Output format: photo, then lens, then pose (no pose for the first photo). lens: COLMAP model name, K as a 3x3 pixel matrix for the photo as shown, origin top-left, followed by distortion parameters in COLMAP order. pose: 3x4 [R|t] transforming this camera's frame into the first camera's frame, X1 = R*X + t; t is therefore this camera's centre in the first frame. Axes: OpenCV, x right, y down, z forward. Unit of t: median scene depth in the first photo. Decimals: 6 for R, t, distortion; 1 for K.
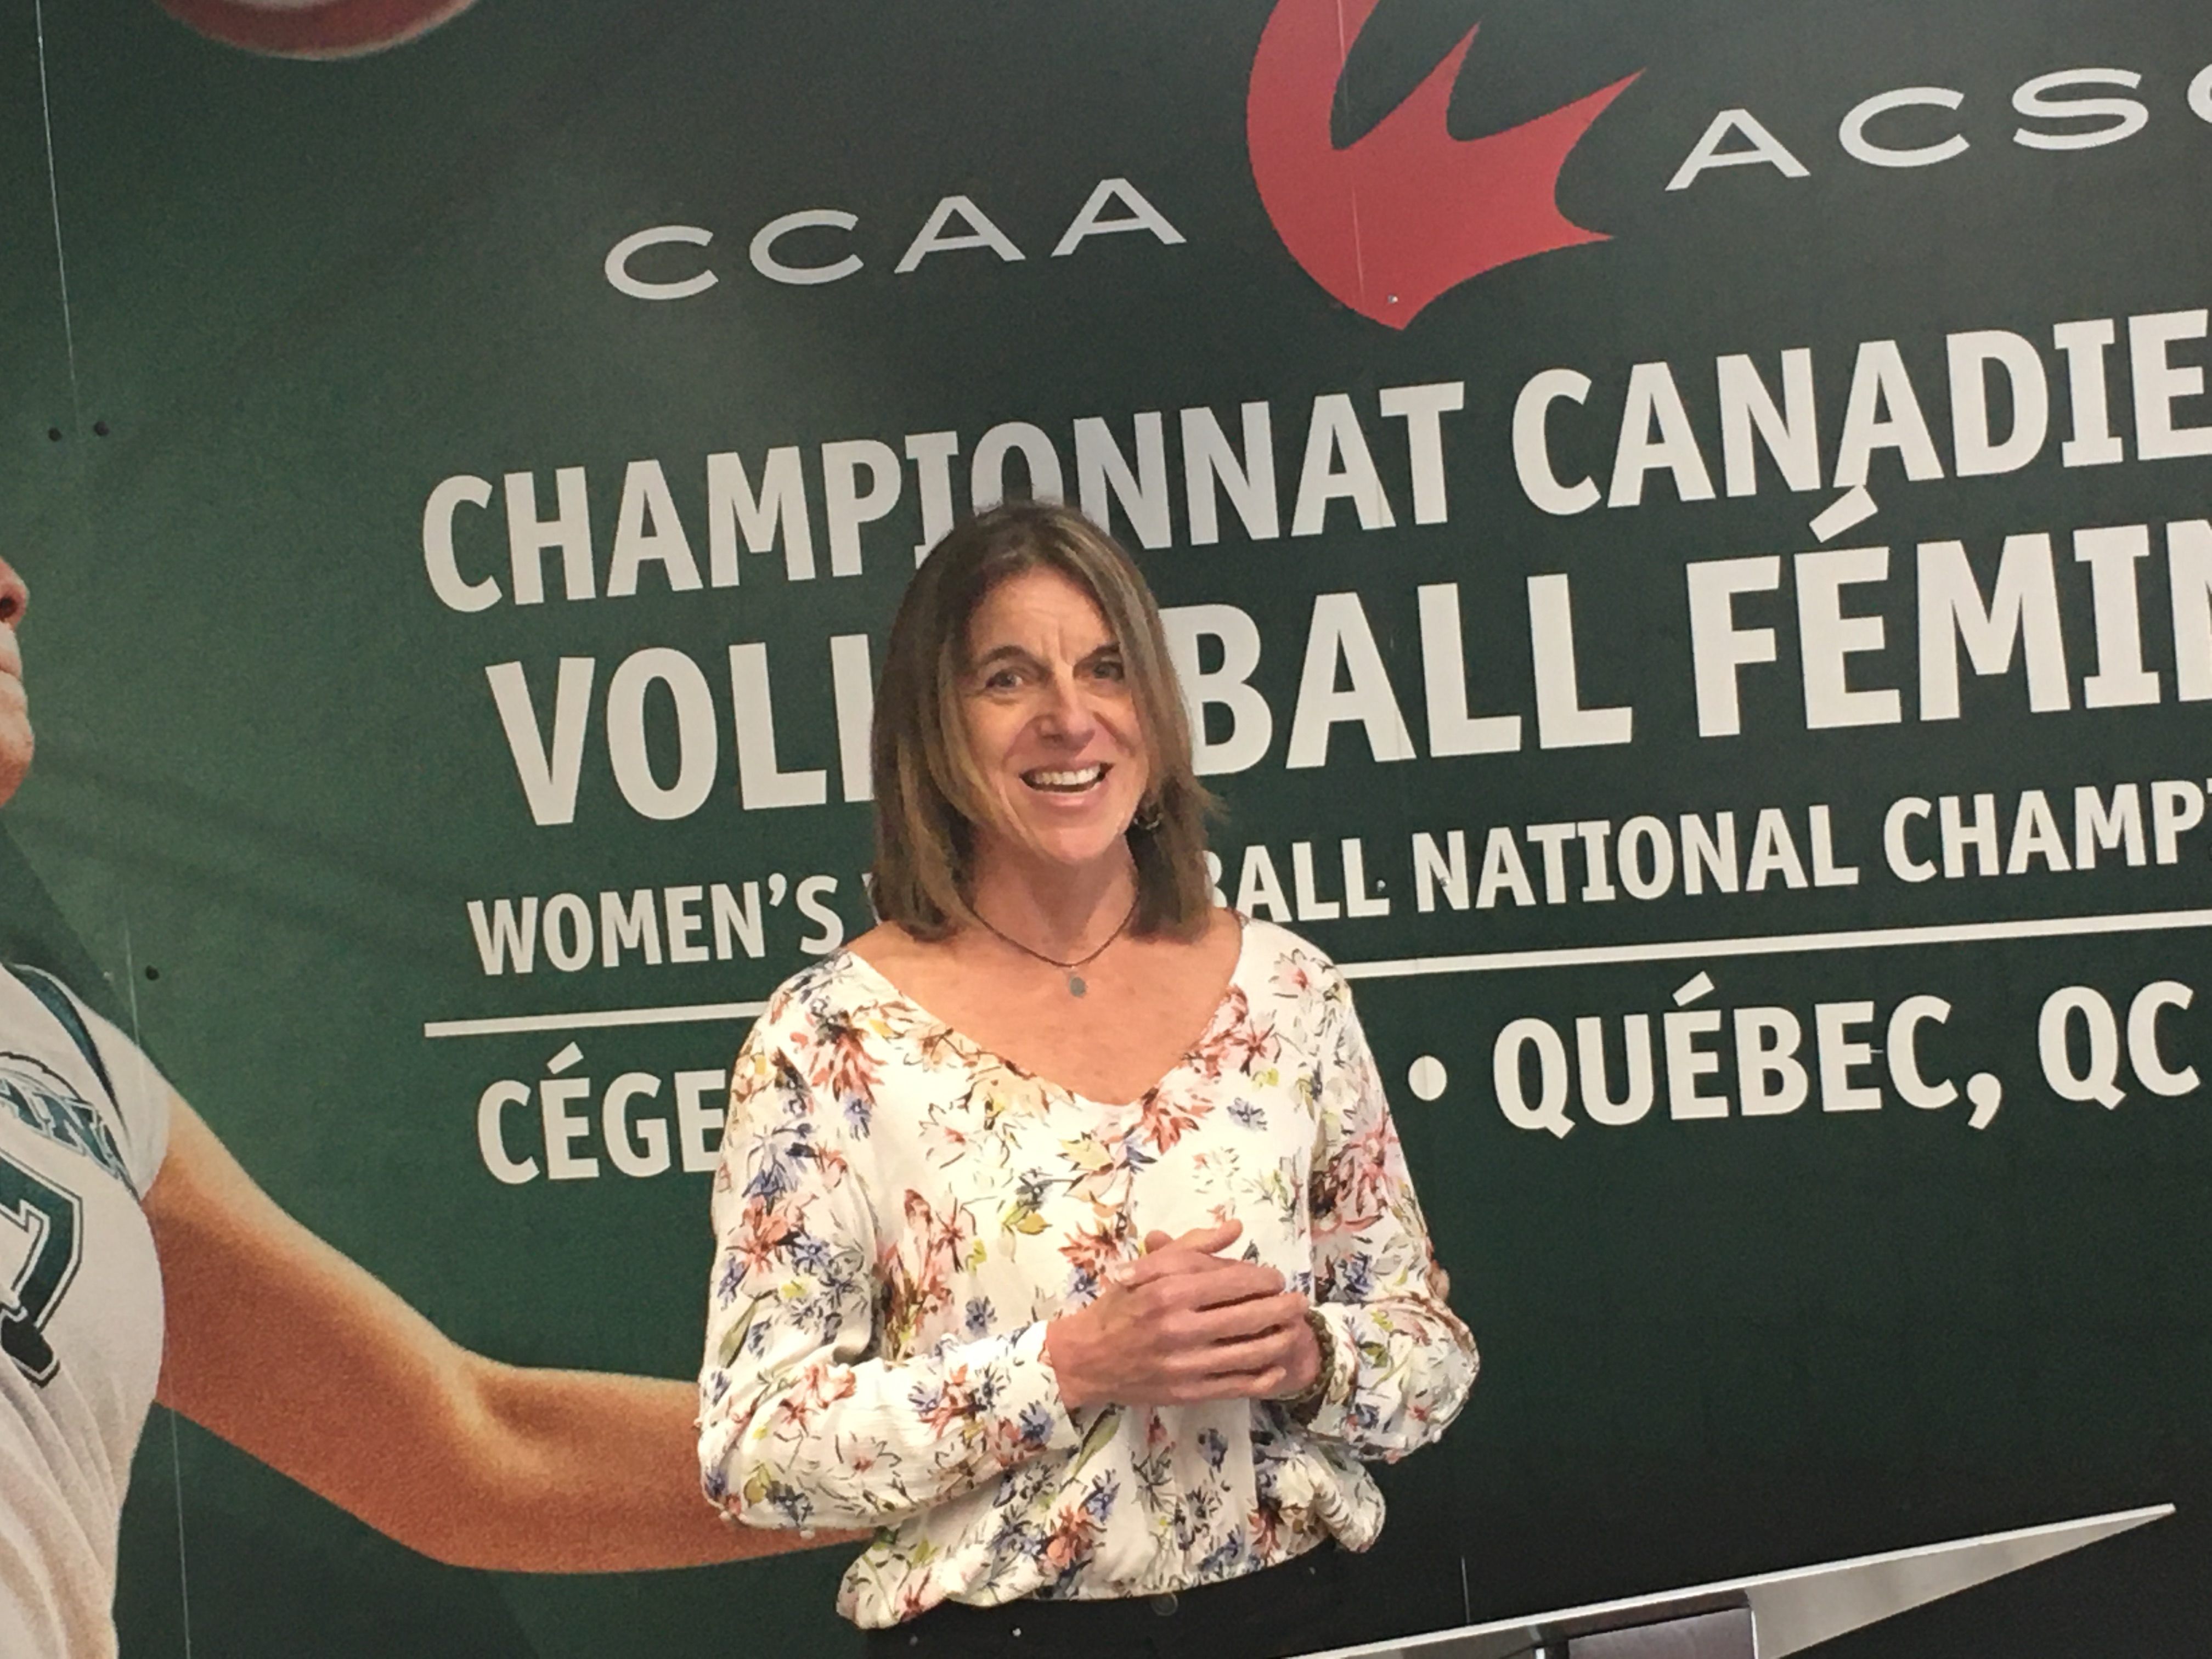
lens RADIAL K [[4631.3, 0, 1063.8], [0, 4631.3, 826.5], [0, 0, 1]] dist [0.046808, 0.000000]
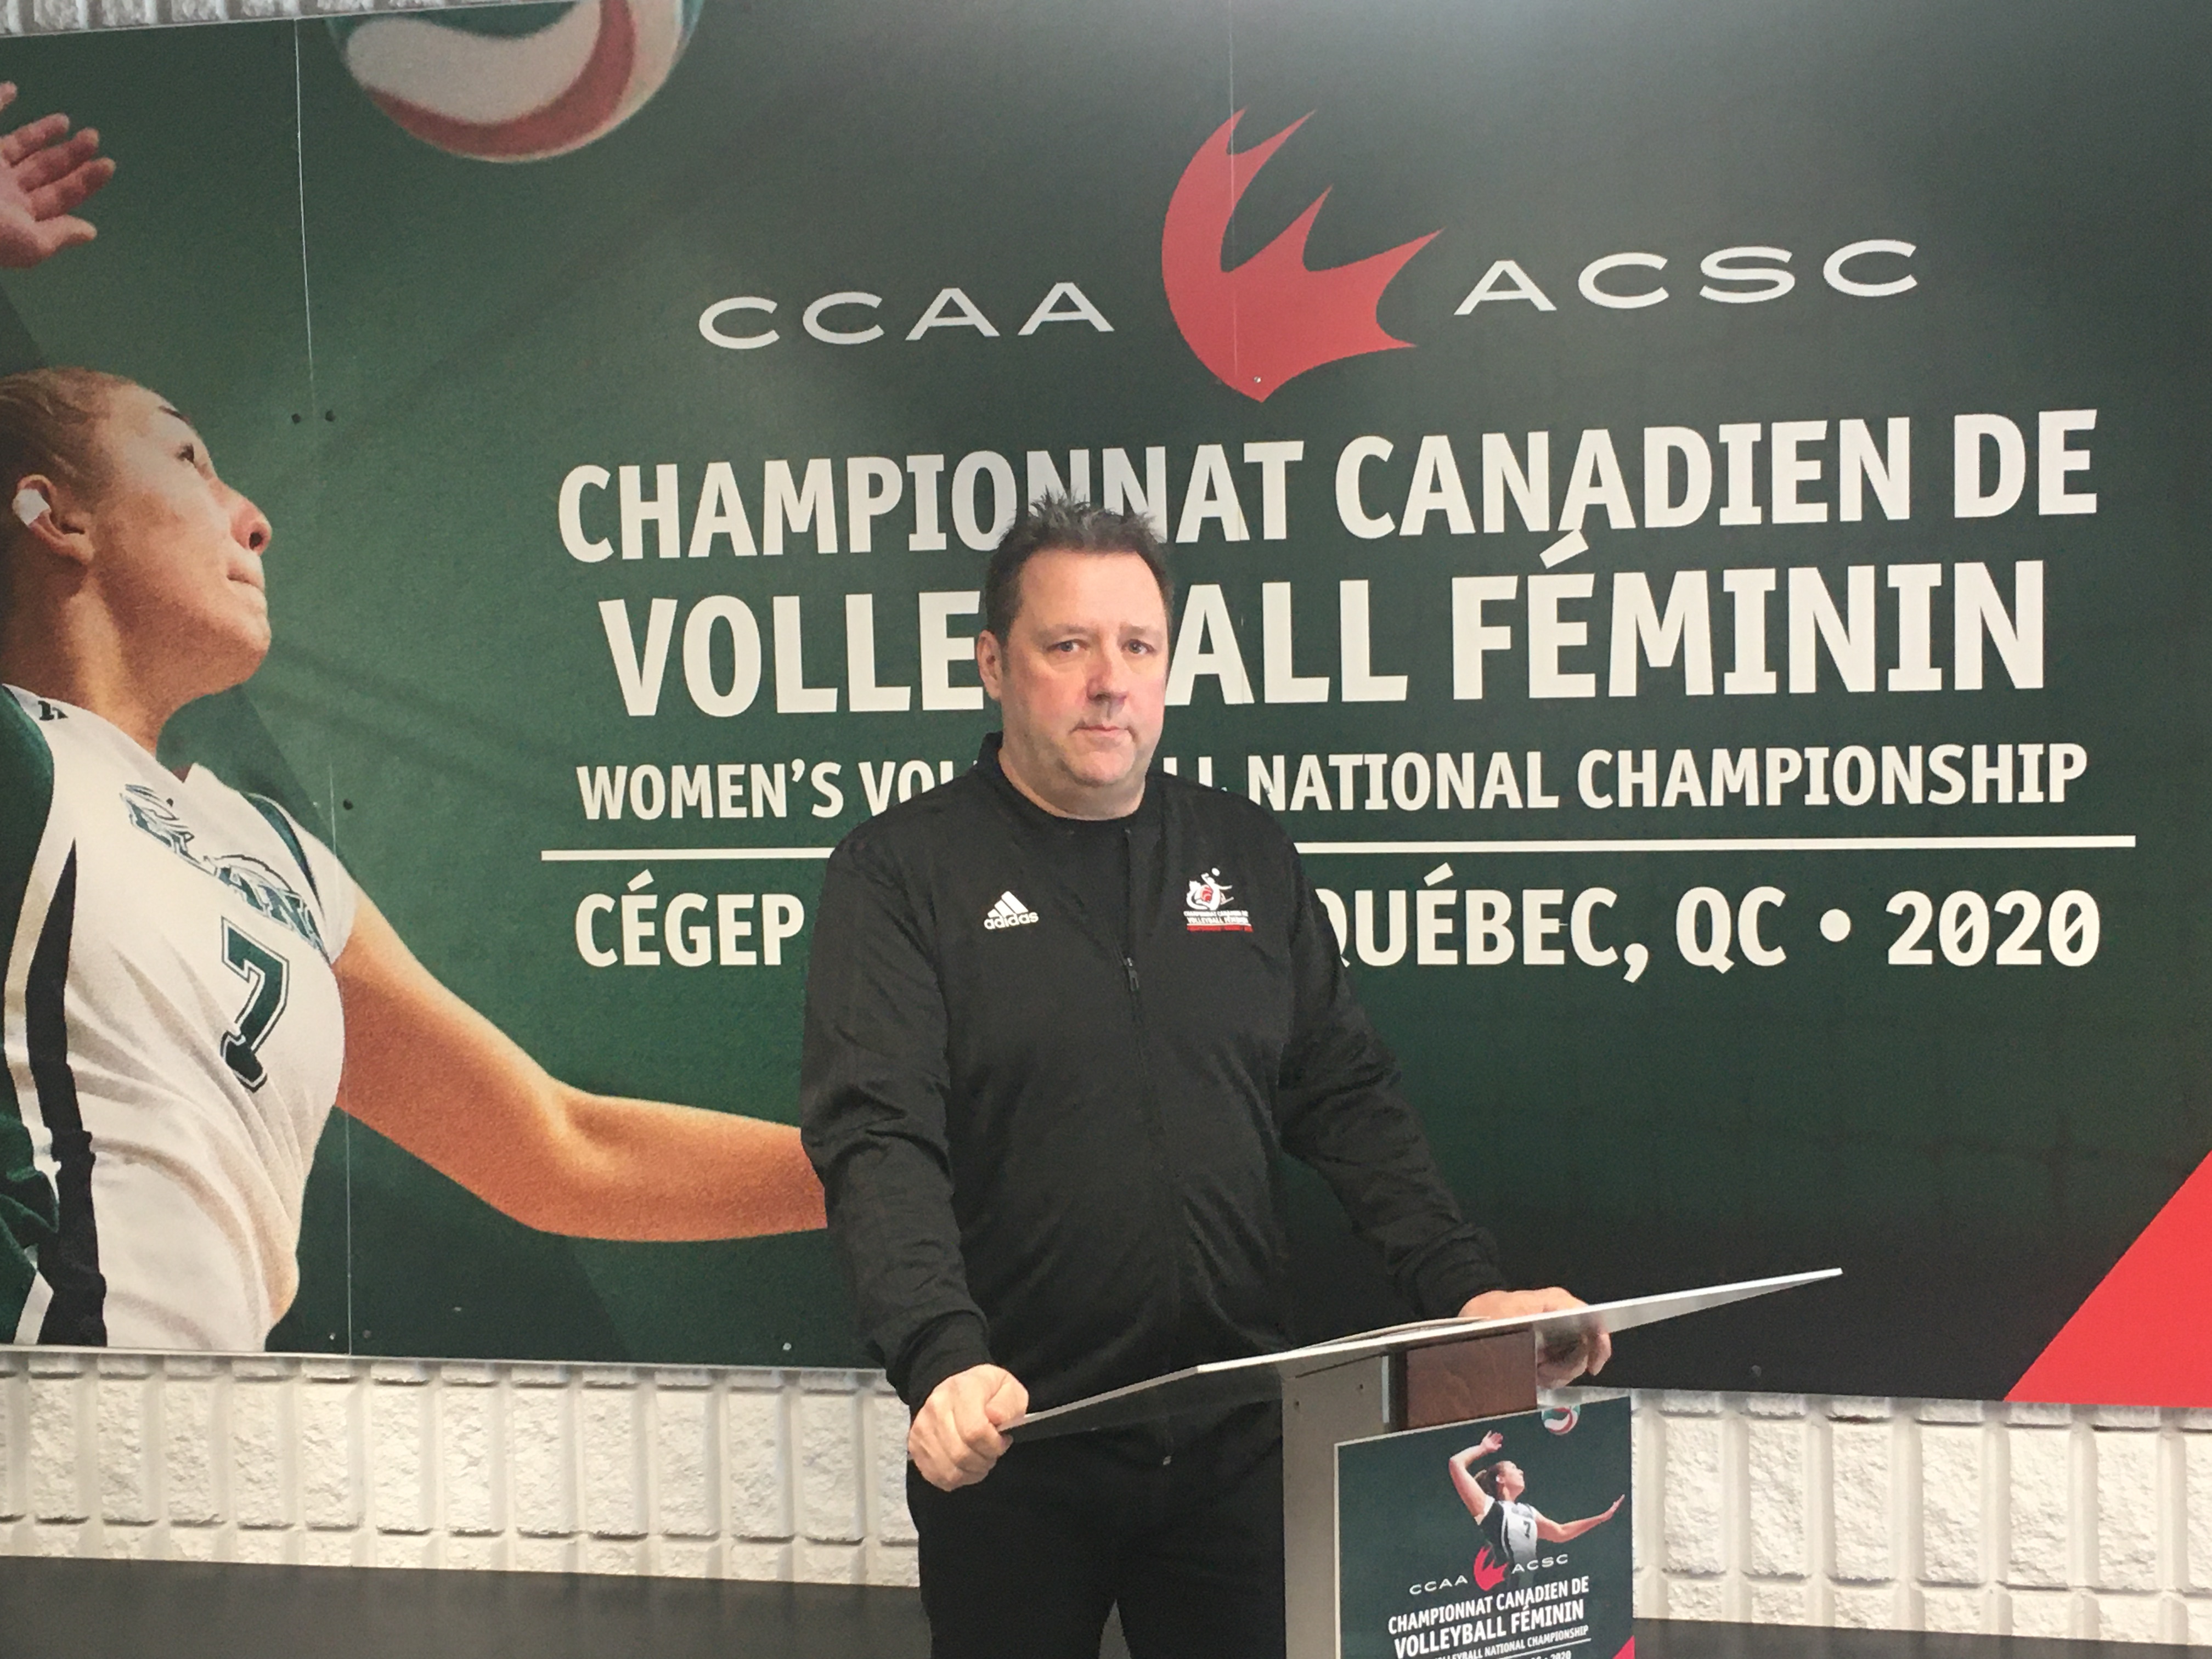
lens RADIAL K [[2883.9, 0, 1090.1], [0, 2883.9, 818.6], [0, 0, 1]] dist [0.052562, 0.000000]
pose [[0.996421, 0.054329, 0.064751, -0.030251], [-0.055839, 0.998203, 0.021749, 0.004358], [-0.063453, -0.025287, 0.997664, 0.114426]]
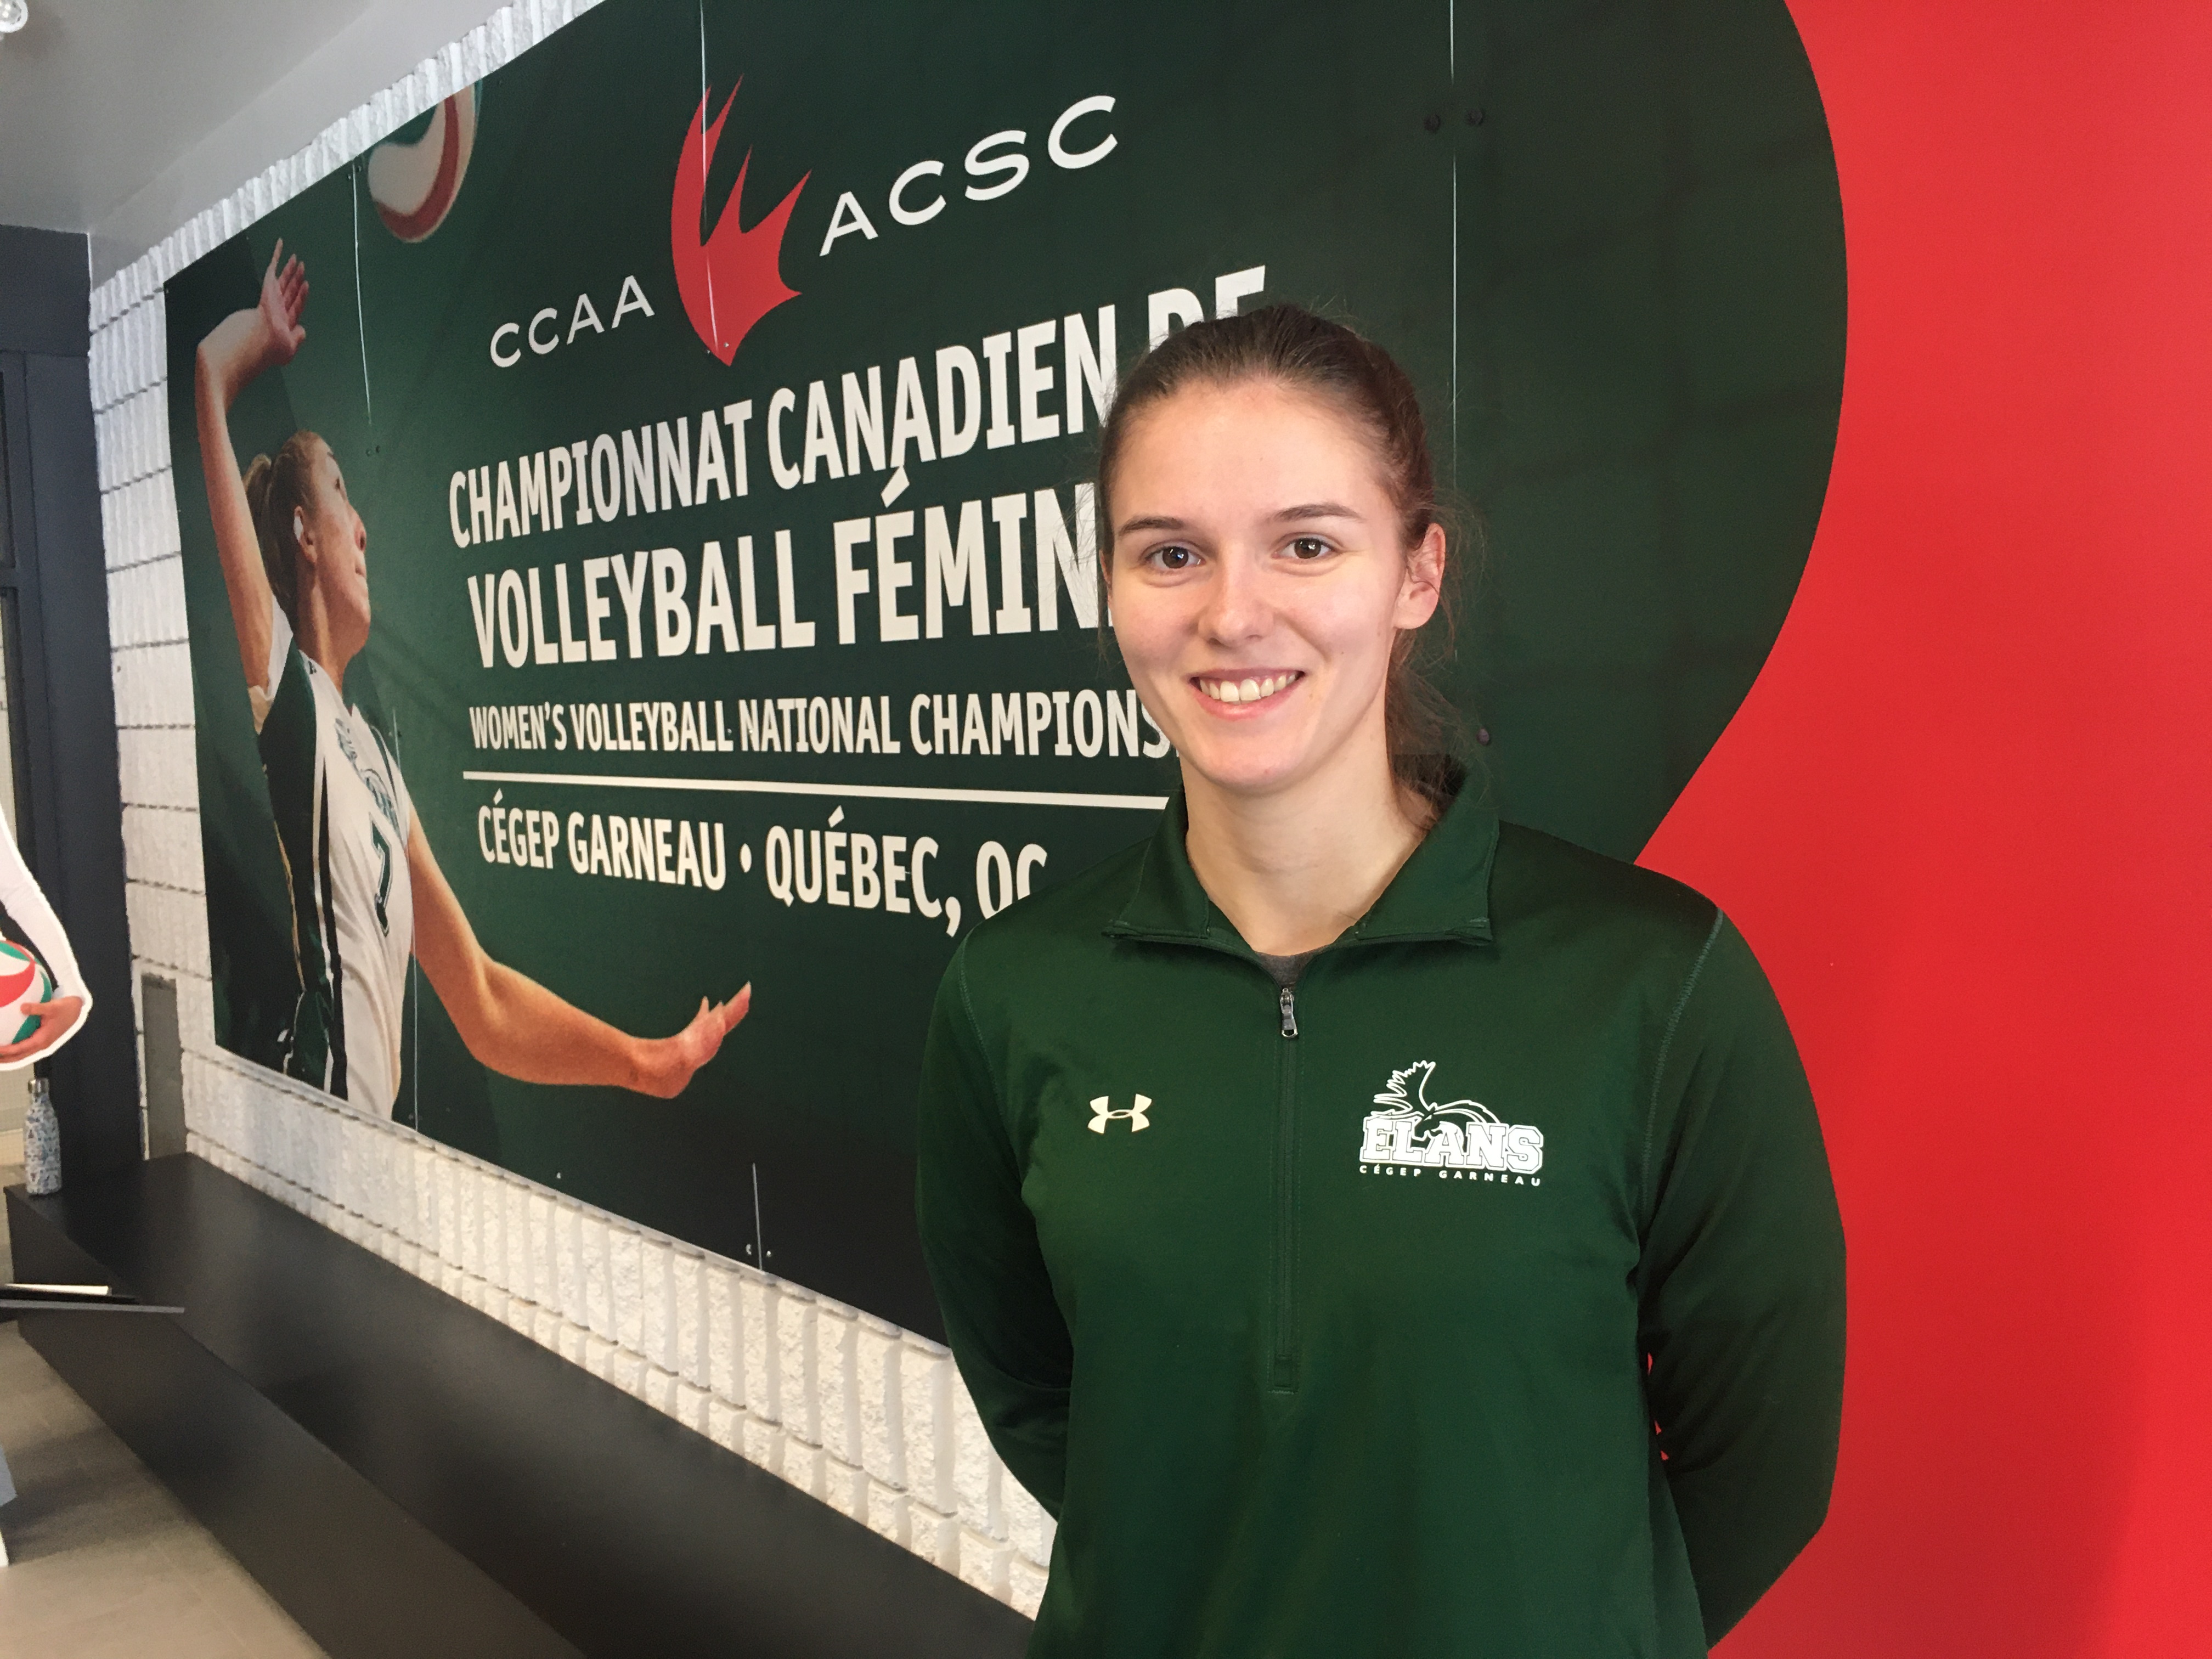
lens RADIAL K [[1882.9, 0, 1096.0], [0, 1882.9, 835.6], [0, 0, 1]] dist [0.069156, -0.090033]
pose [[0.821208, 0.103056, -0.561246, 0.533943], [-0.061701, 0.993826, 0.092207, -0.018889], [0.567284, -0.041091, 0.822497, 0.551006]]
